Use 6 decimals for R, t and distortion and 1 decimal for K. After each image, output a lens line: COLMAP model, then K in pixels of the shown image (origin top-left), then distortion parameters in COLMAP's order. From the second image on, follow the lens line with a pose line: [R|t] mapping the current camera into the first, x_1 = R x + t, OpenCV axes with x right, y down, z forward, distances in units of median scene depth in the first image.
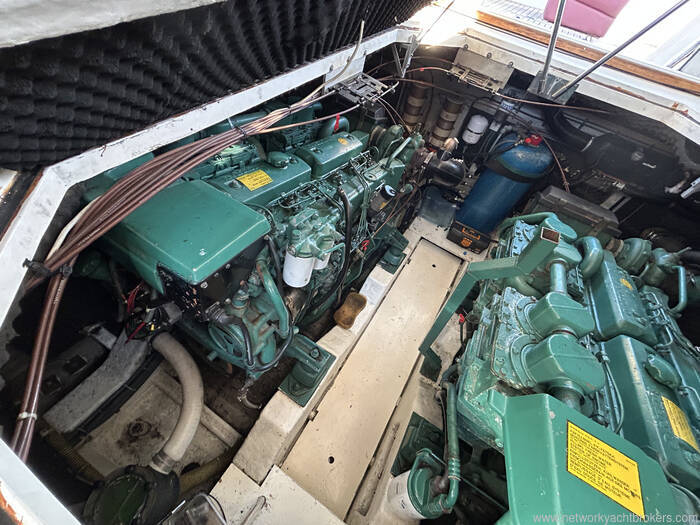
lens RADIAL K [[281.4, 0, 348.9], [0, 281.4, 262.9], [0, 0, 1]] dist [-0.000924, 0.000226]
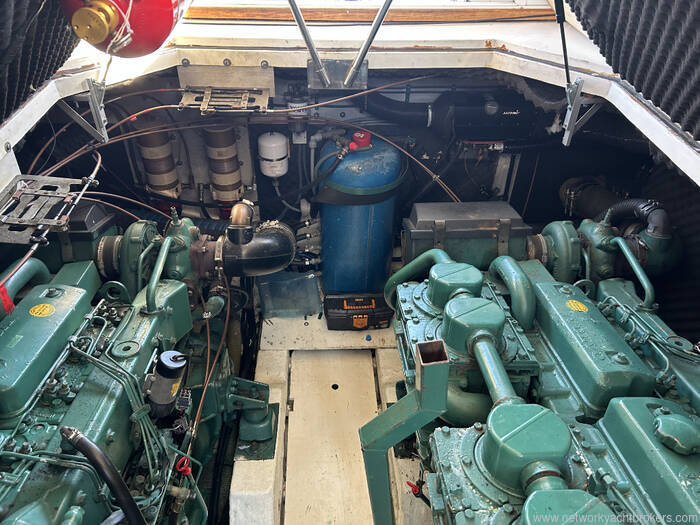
lens RADIAL K [[527.4, 0, 350.0], [0, 527.4, 263.6], [0, 0, 1]] dist [0.060675, -0.067661]
pose [[0.818844, -0.452751, 0.352861, 0.138455], [0.516360, 0.849498, -0.108280, -0.124794], [-0.250731, 0.270868, 0.929389, -0.038958]]
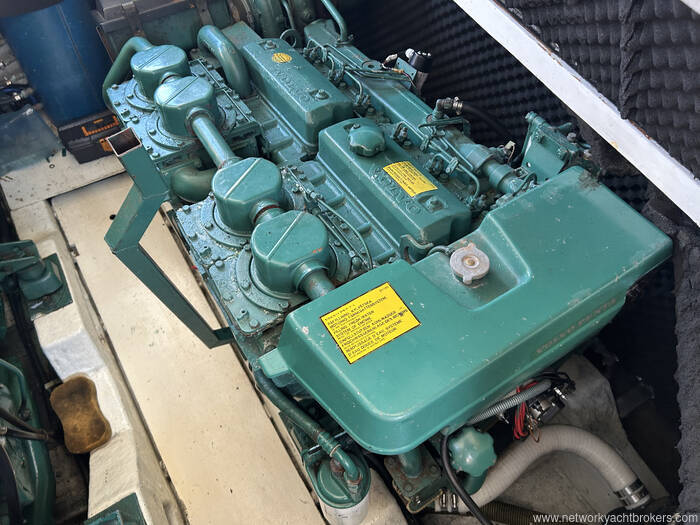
lens RADIAL K [[529.6, 0, 349.5], [0, 529.6, 268.7], [0, 0, 1]] dist [0.048593, -0.053097]
pose [[0.460669, -0.820867, 0.337583, 0.169966], [0.720515, 0.567964, 0.397839, -0.026303], [-0.518308, 0.059961, 0.853089, -0.143757]]
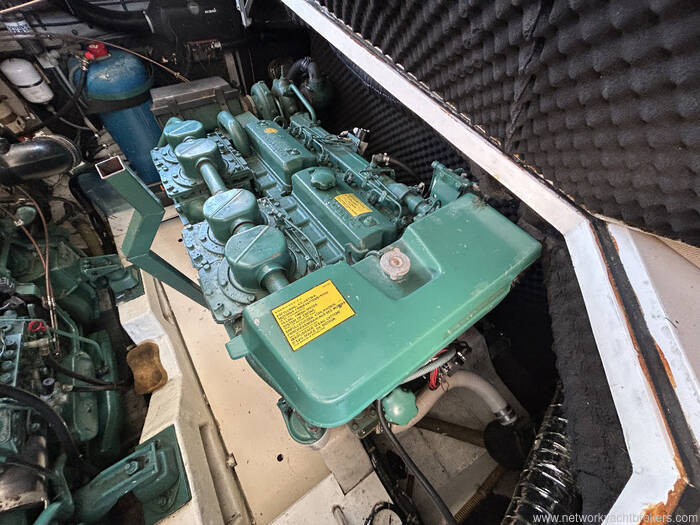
lens RADIAL K [[281.4, 0, 348.9], [0, 281.4, 262.9], [0, 0, 1]] dist [-0.000924, 0.000226]
pose [[0.431197, -0.818889, 0.378801, 0.269070], [0.709422, 0.567120, 0.418445, 0.103644], [-0.557485, 0.088298, 0.825478, 0.017567]]
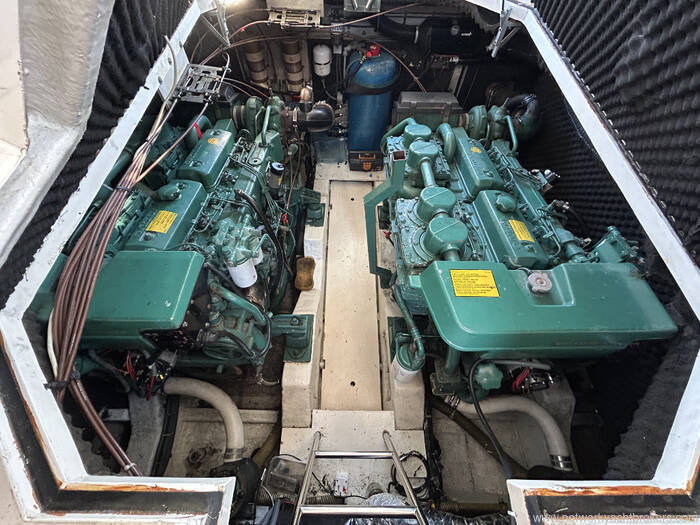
lens RADIAL K [[281.4, 0, 348.9], [0, 281.4, 262.9], [0, 0, 1]] dist [-0.000924, 0.000226]
pose [[0.850116, -0.510810, 0.127970, 0.044790], [0.479746, 0.851469, 0.211763, -0.032862], [-0.217134, -0.118630, 0.968907, -0.167395]]
